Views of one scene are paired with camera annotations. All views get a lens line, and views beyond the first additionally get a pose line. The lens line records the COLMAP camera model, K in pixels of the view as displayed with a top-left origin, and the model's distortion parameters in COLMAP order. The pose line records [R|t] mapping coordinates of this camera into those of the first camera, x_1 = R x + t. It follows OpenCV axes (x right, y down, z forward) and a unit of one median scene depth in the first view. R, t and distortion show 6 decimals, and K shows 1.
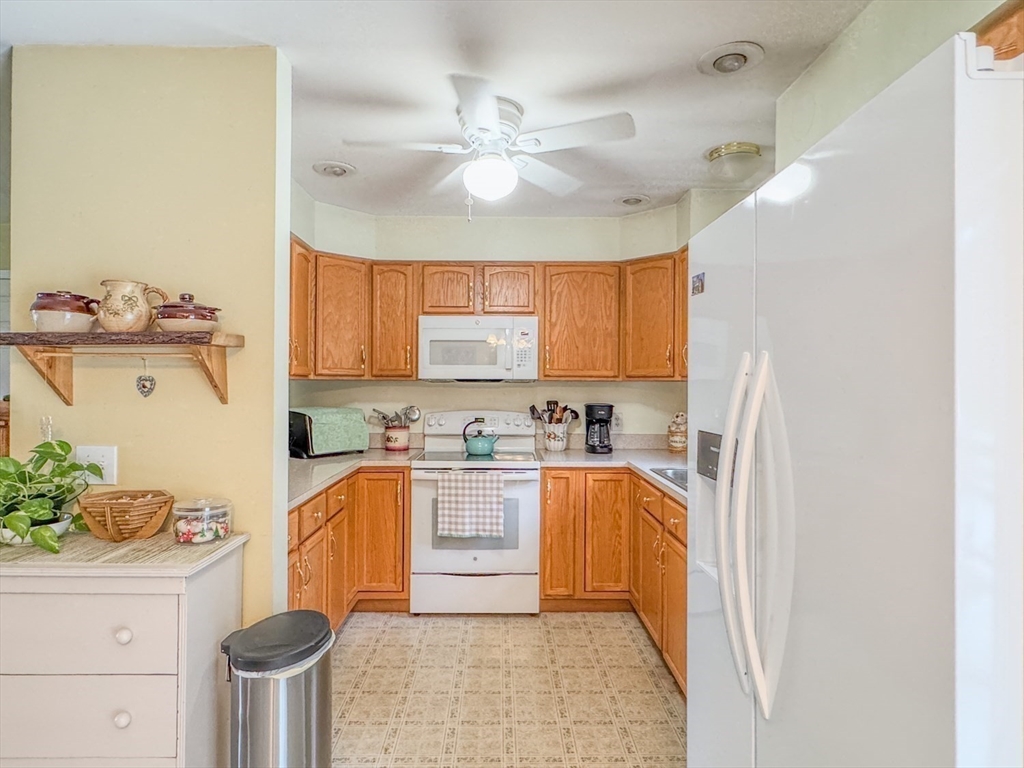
lens RADIAL K [[584.3, 0, 512.0], [0, 584.3, 384.0], [0, 0, 1]] dist [0.001982, 0.000116]
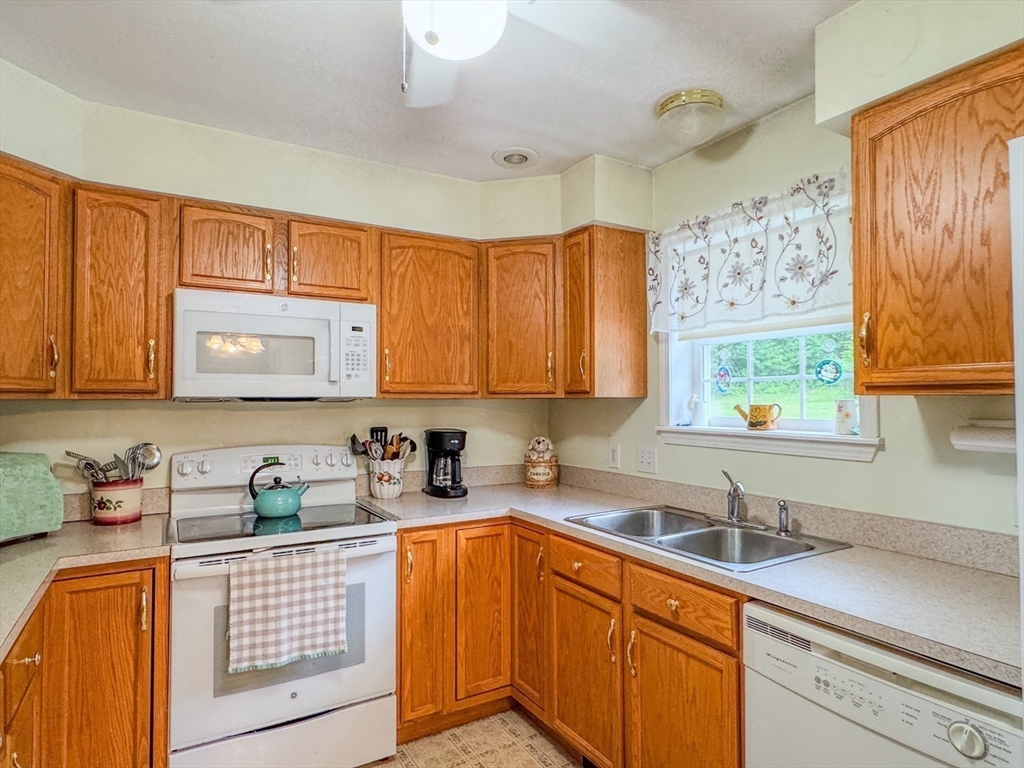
lens RADIAL K [[584.0, 0, 512.0], [0, 584.0, 384.0], [0, 0, 1]] dist [-0.003155, 0.000367]
pose [[0.866121, 0.007248, 0.499781, -0.158231], [0.005206, 0.999710, -0.023521, -0.006360], [-0.499807, 0.022973, 0.865832, 0.332270]]
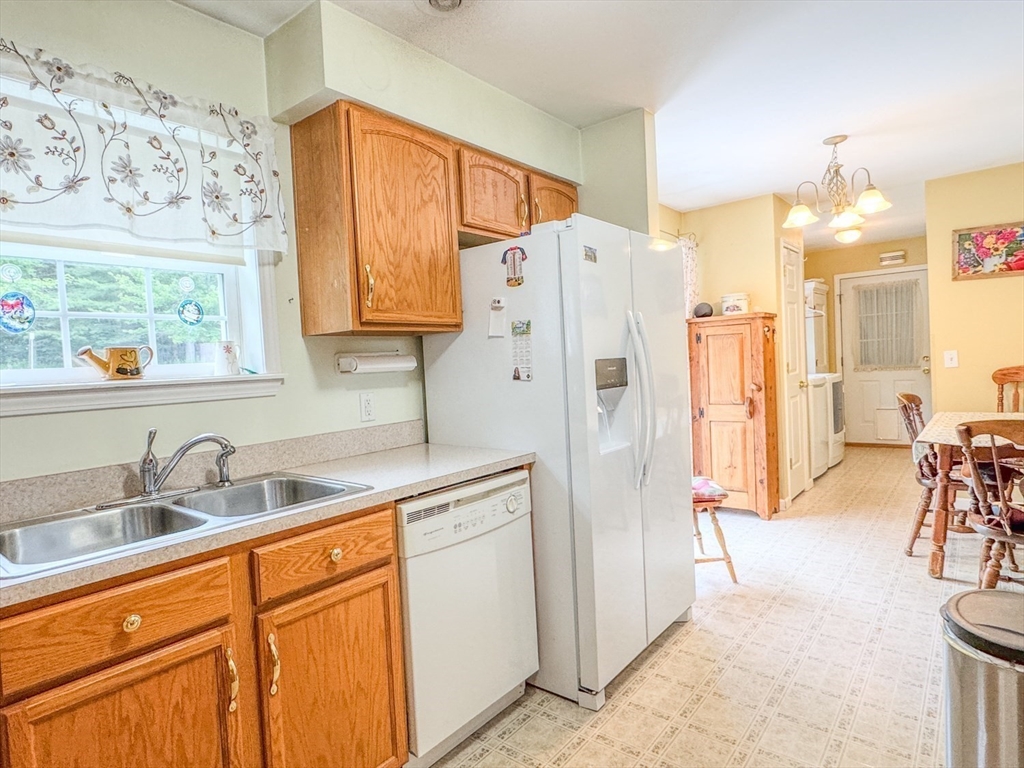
lens RADIAL K [[585.1, 0, 512.0], [0, 585.1, 384.0], [0, 0, 1]] dist [-0.001341, 0.000068]
pose [[-0.773209, 0.012016, 0.634037, -0.172970], [0.048789, 0.997984, 0.040584, 0.027947], [-0.632271, 0.062313, -0.772237, 0.905587]]
